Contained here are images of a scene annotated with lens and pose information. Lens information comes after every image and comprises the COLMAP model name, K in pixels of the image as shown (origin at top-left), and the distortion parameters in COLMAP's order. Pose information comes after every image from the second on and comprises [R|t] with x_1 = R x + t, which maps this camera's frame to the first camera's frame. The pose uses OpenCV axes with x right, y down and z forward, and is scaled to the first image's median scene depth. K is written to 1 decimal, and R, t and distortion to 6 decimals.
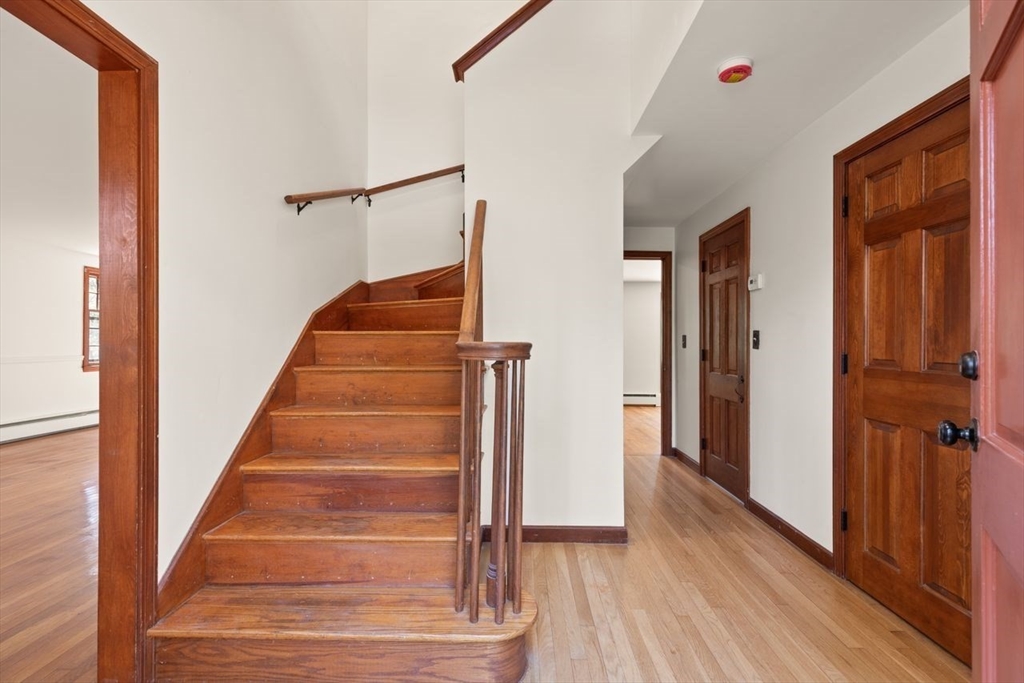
lens RADIAL K [[465.7, 0, 513.8], [0, 465.7, 343.8], [0, 0, 1]] dist [0.005018, -0.000378]
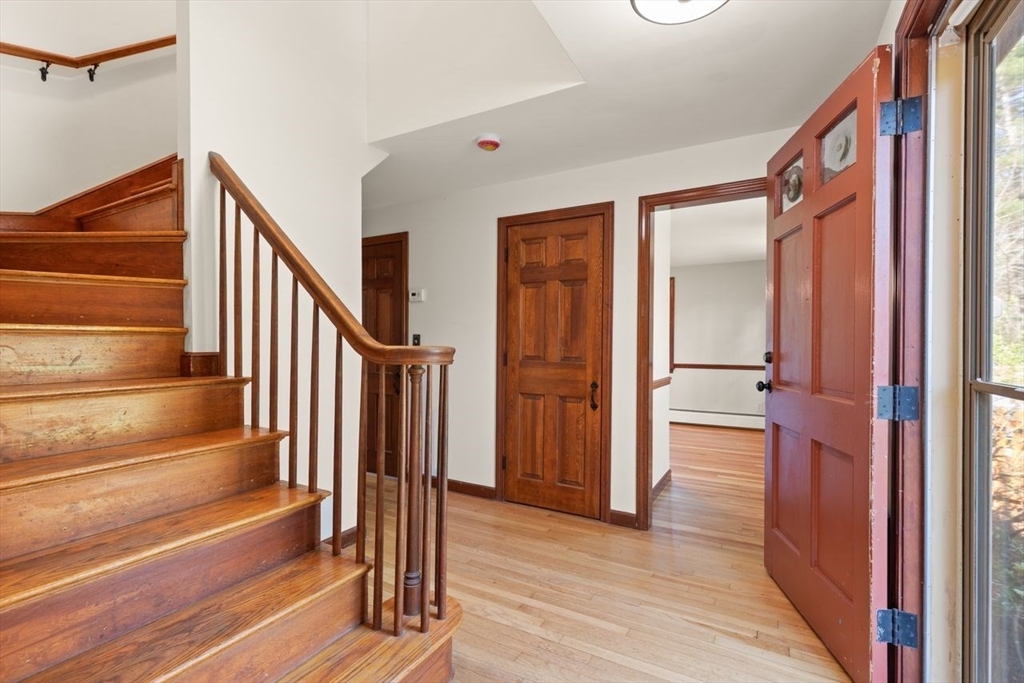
lens RADIAL K [[464.4, 0, 513.4], [0, 464.4, 352.2], [0, 0, 1]] dist [0.002868, -0.000301]
pose [[0.469079, -0.014004, 0.883045, -0.669338], [-0.005207, 0.999813, 0.018622, -0.008744], [-0.883141, -0.013333, 0.468919, 0.300586]]
